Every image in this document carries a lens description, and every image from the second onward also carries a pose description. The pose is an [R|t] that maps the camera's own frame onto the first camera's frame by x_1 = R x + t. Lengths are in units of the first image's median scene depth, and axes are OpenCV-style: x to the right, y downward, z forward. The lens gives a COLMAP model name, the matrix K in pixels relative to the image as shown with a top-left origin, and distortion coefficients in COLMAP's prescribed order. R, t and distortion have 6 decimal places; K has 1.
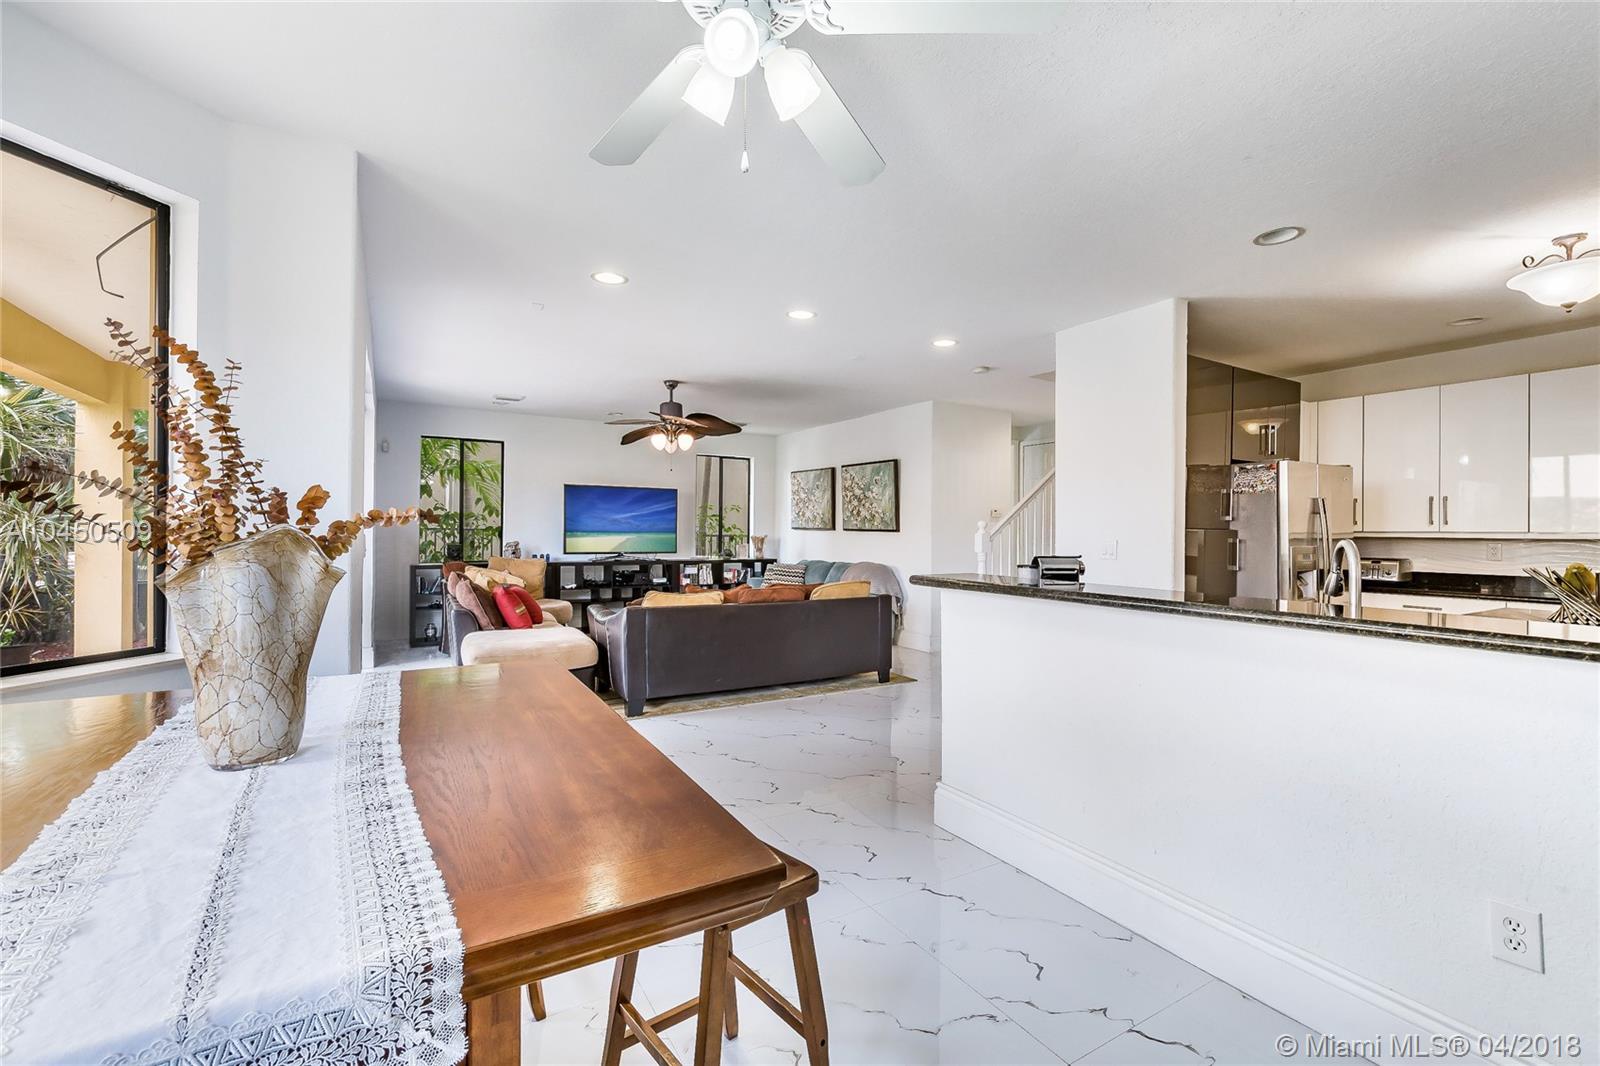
lens RADIAL K [[698.7, 0, 804.1], [0, 698.7, 527.1], [0, 0, 1]] dist [-0.000487, -0.000778]
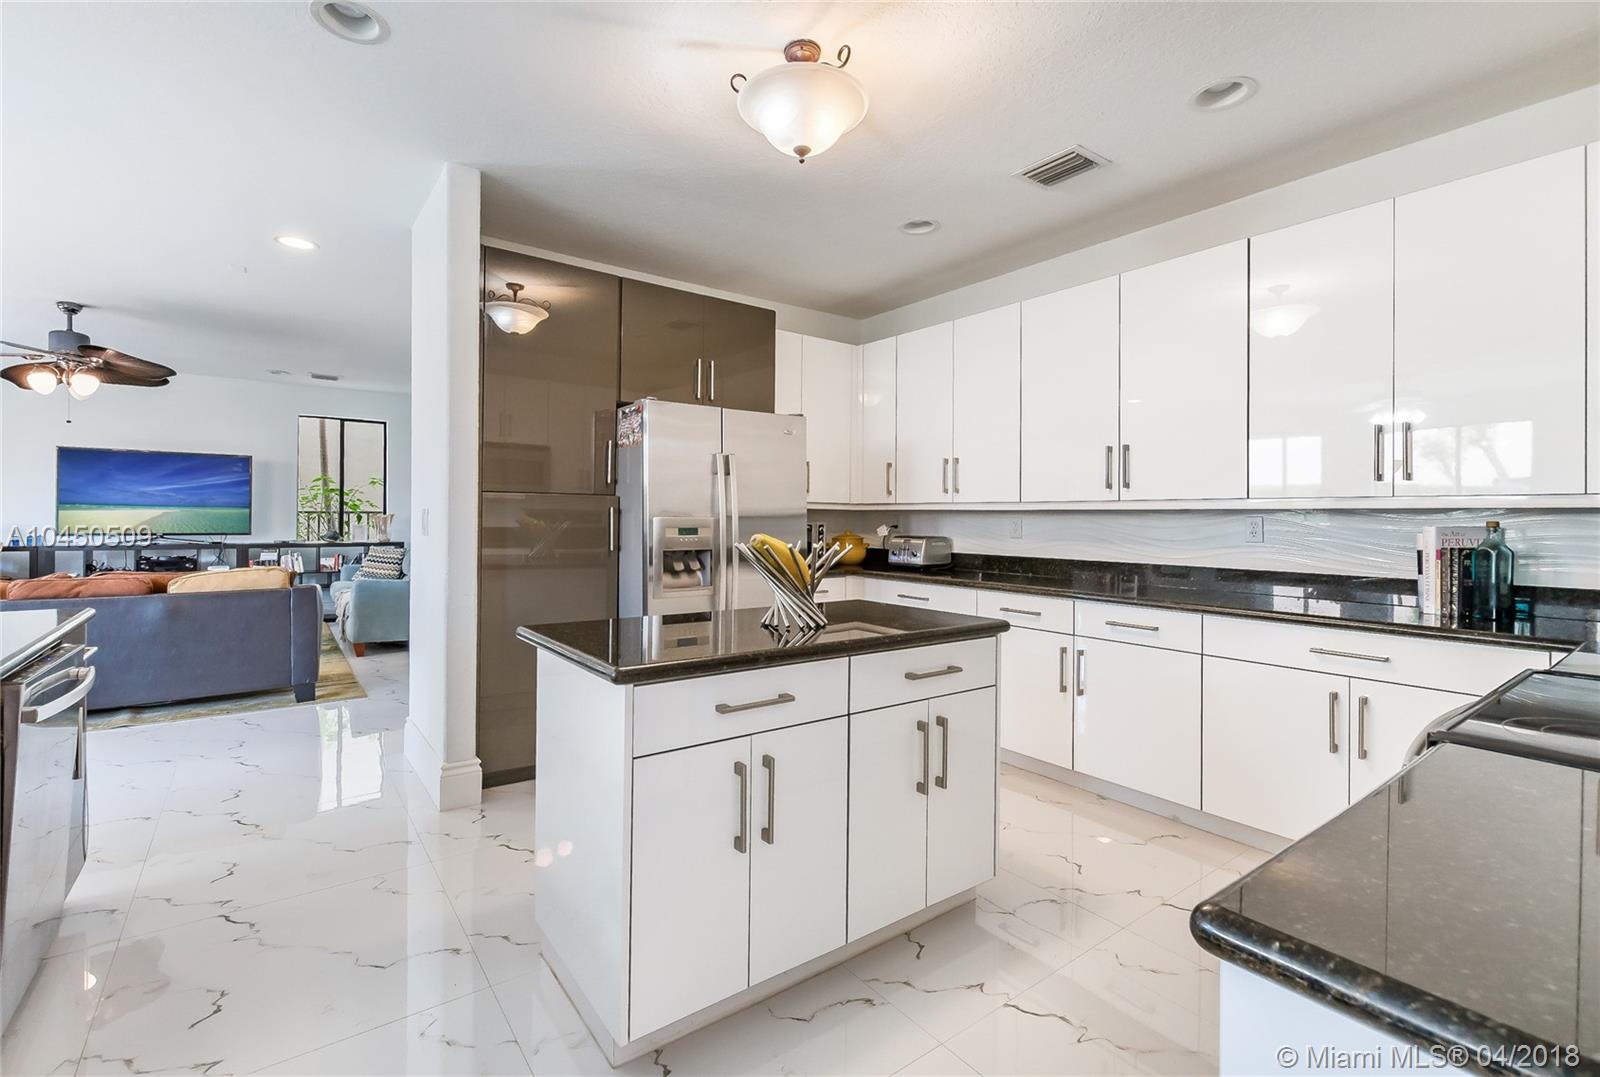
lens RADIAL K [[703.8, 0, 789.4], [0, 703.8, 521.8], [0, 0, 1]] dist [0.001531, -0.001256]
pose [[0.994834, 0.000283, 0.101514, 0.396862], [-0.001698, 0.999903, 0.013854, 0.011129], [-0.101500, -0.013955, 0.994738, 0.129535]]
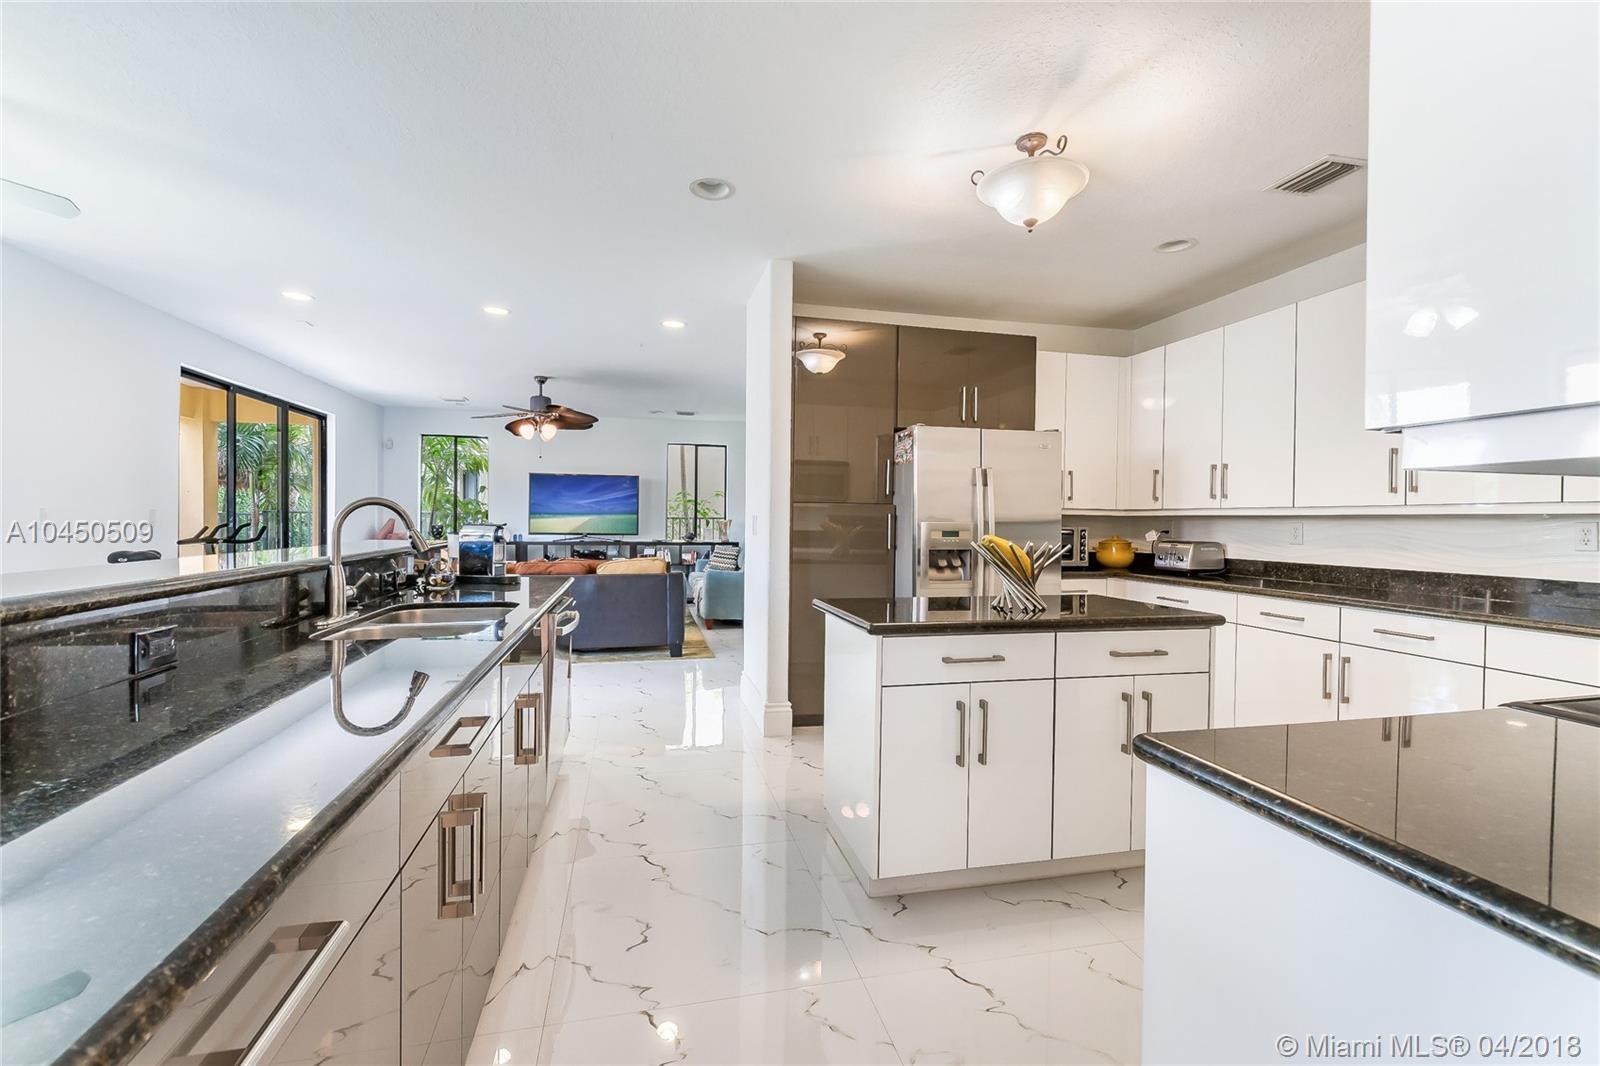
lens RADIAL K [[698.7, 0, 800.3], [0, 698.7, 543.9], [0, 0, 1]] dist [-0.000487, -0.000778]
pose [[0.952574, 0.011748, -0.304079, 0.429042], [-0.000188, 0.999277, 0.038017, 0.010855], [0.304306, -0.036157, 0.951888, 0.045145]]
